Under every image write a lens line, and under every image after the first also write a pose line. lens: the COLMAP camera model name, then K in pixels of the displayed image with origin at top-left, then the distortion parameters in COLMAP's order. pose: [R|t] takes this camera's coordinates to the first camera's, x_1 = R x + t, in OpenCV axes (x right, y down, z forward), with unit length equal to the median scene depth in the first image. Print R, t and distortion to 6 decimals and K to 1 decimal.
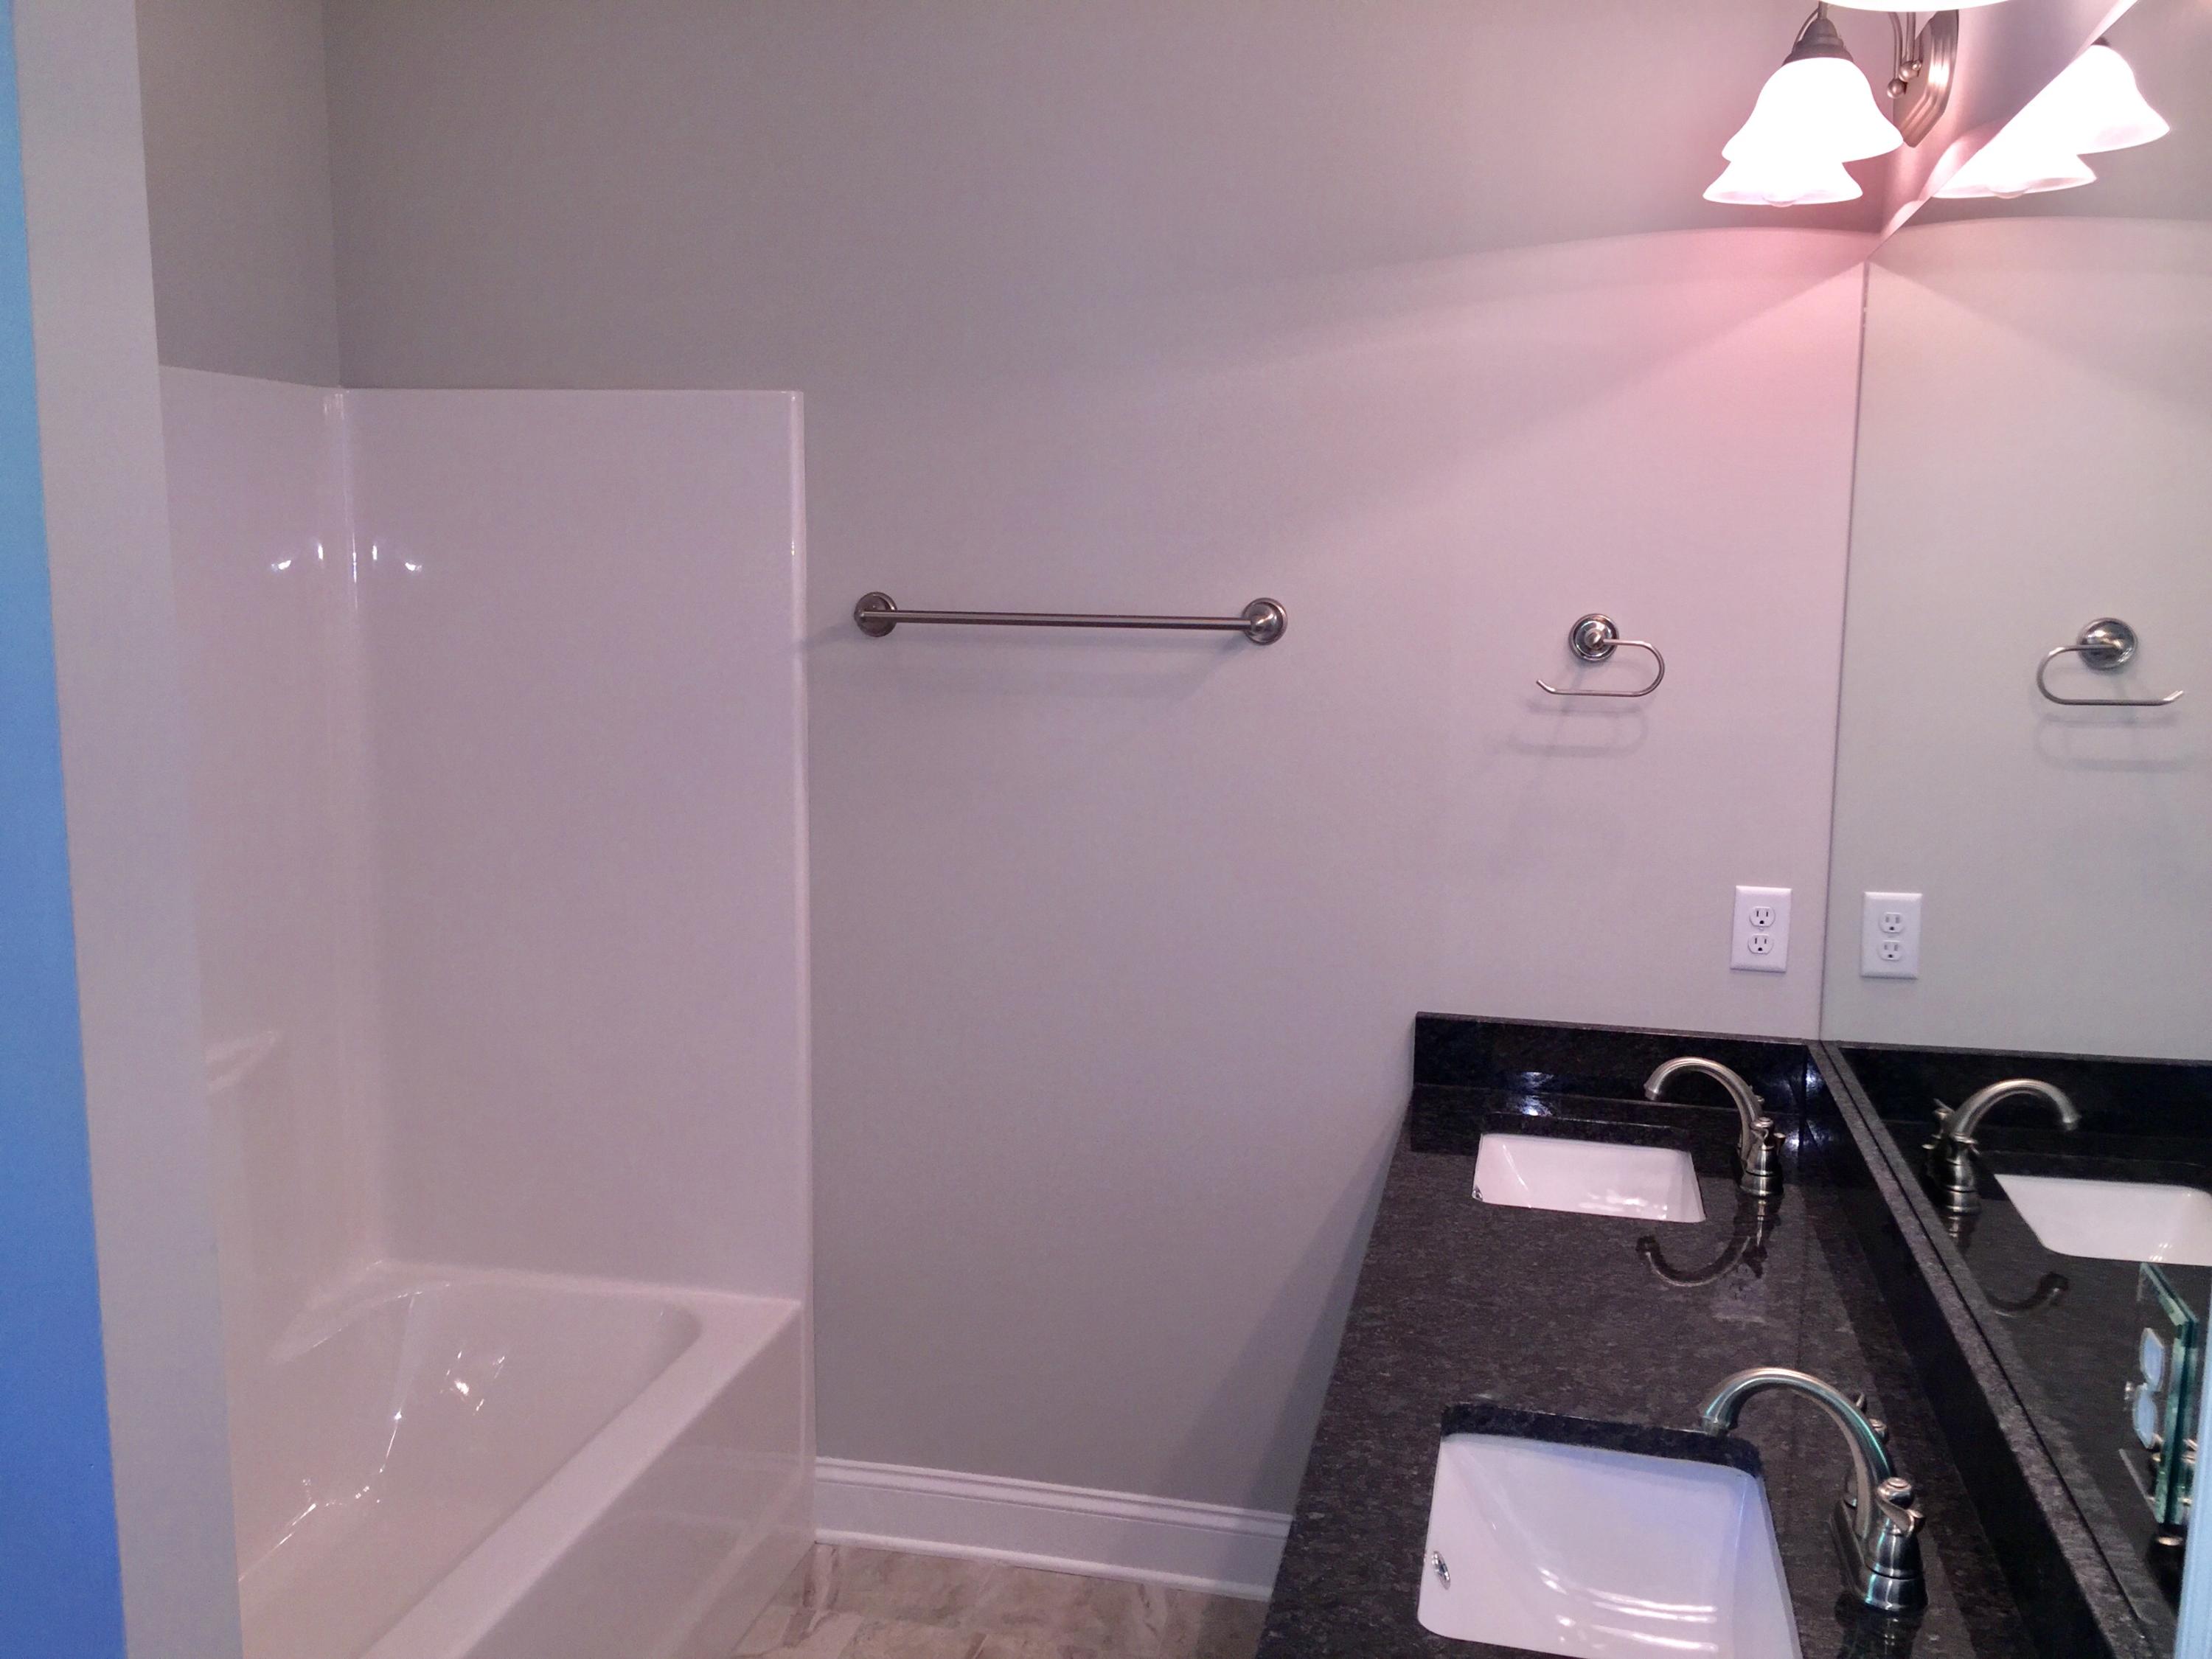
lens RADIAL K [[1915.6, 0, 1106.5], [0, 1915.6, 825.6], [0, 0, 1]] dist [0.087233, -0.129465]
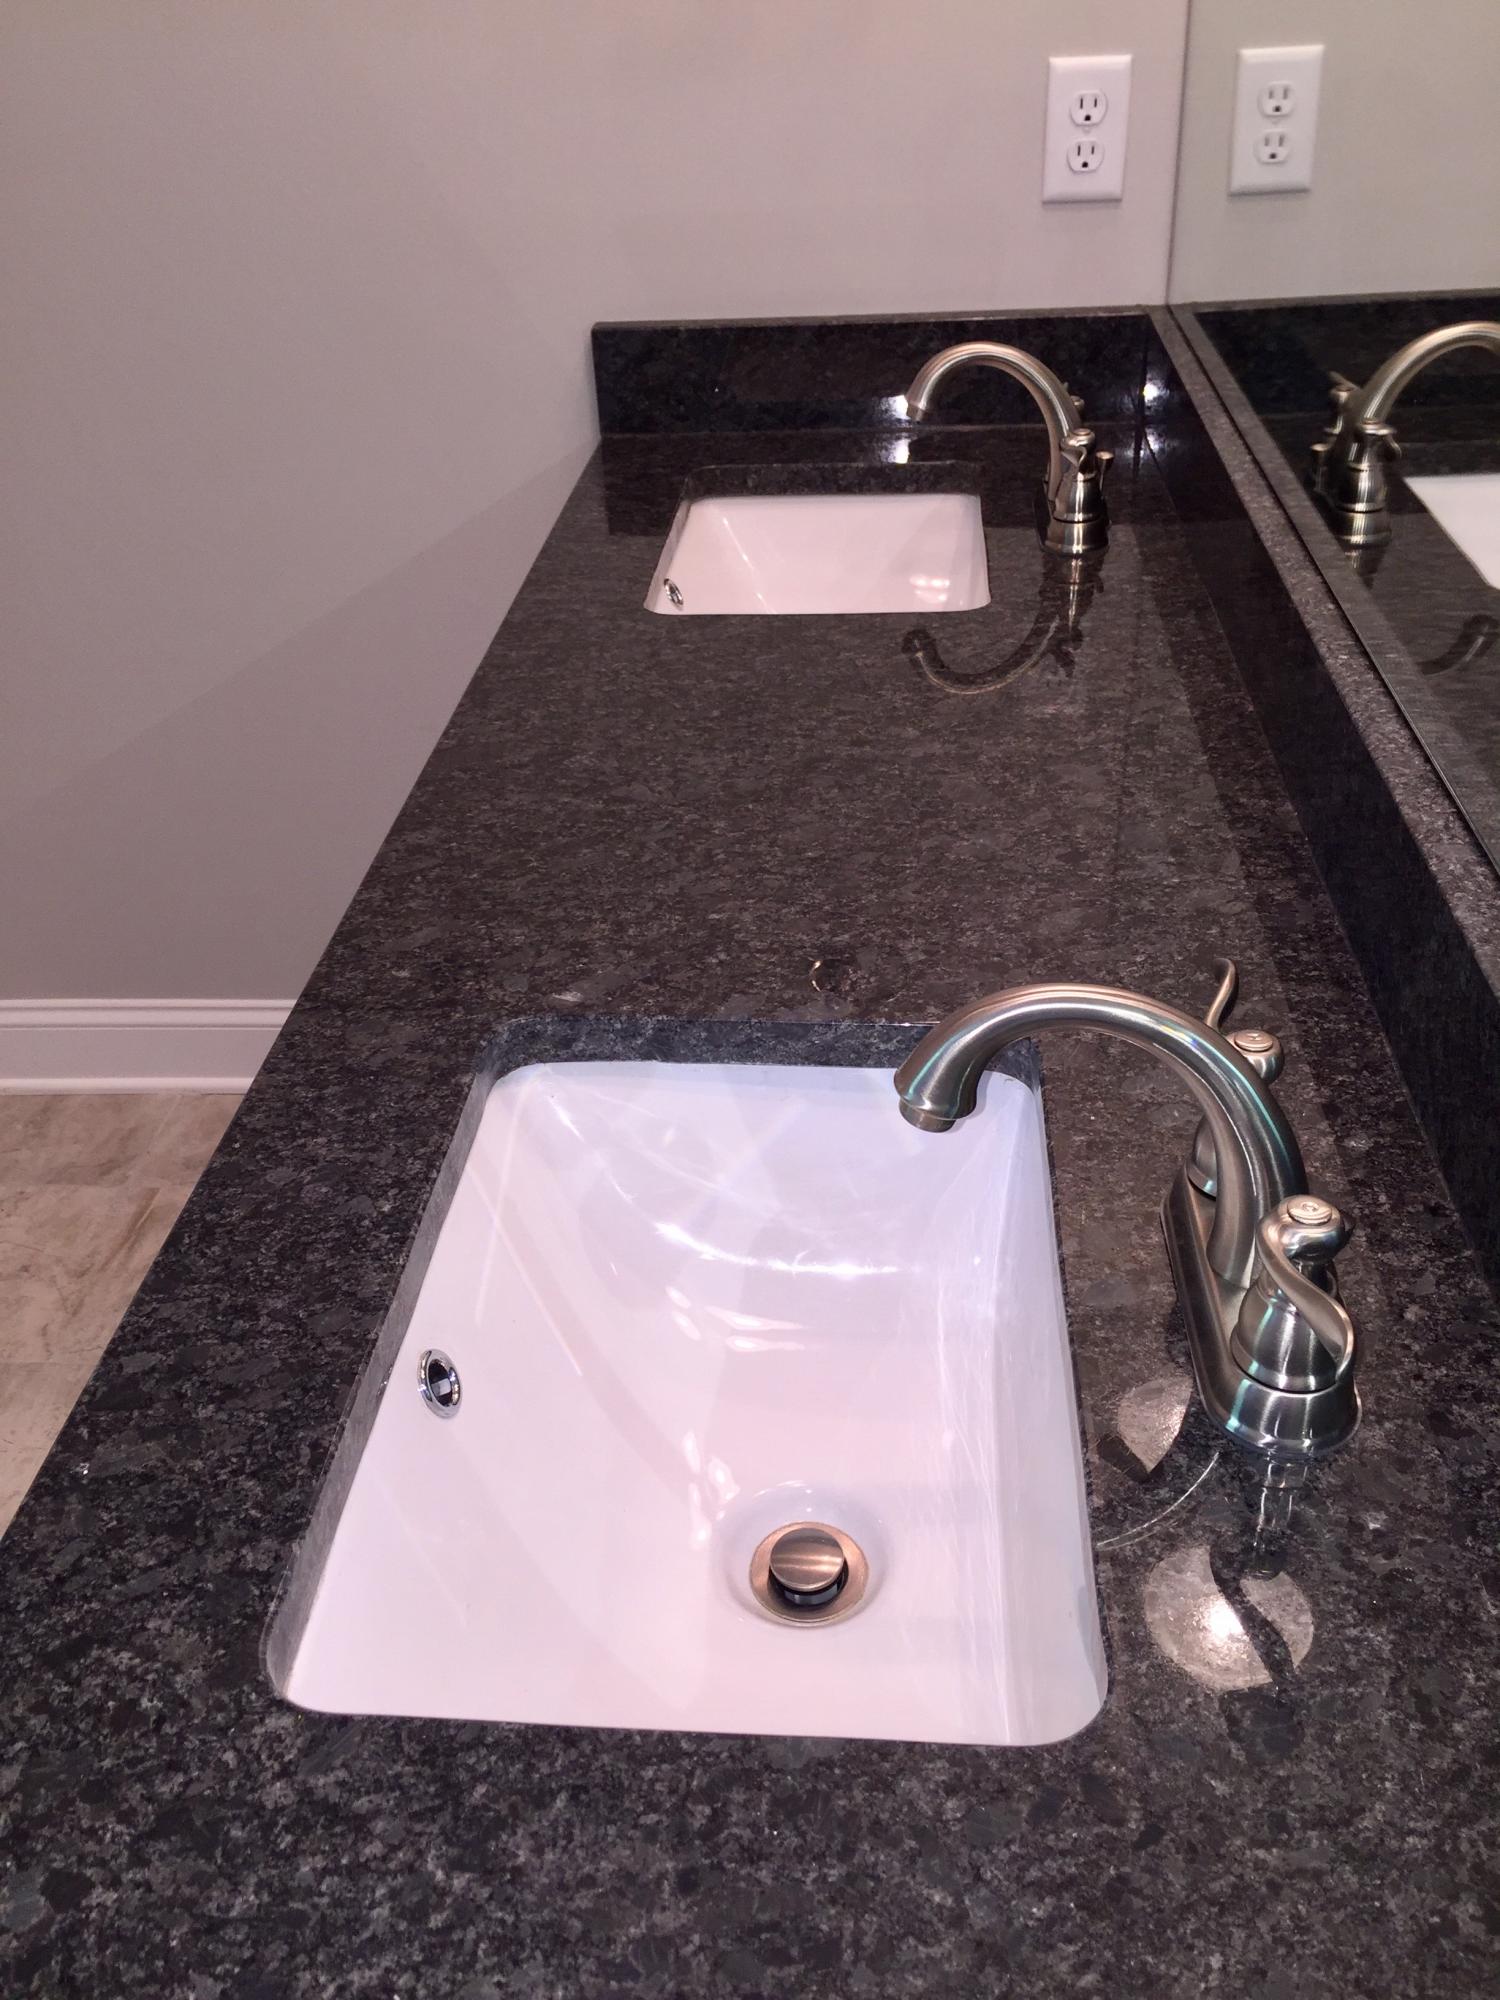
lens RADIAL K [[1732.0, 0, 737.9], [0, 1732.0, 996.5], [0, 0, 1]] dist [0.087233, -0.129465]
pose [[0.987687, -0.128907, 0.088642, 0.152371], [0.080349, 0.904157, 0.419576, 0.068835], [-0.134232, -0.407287, 0.903382, 0.415573]]
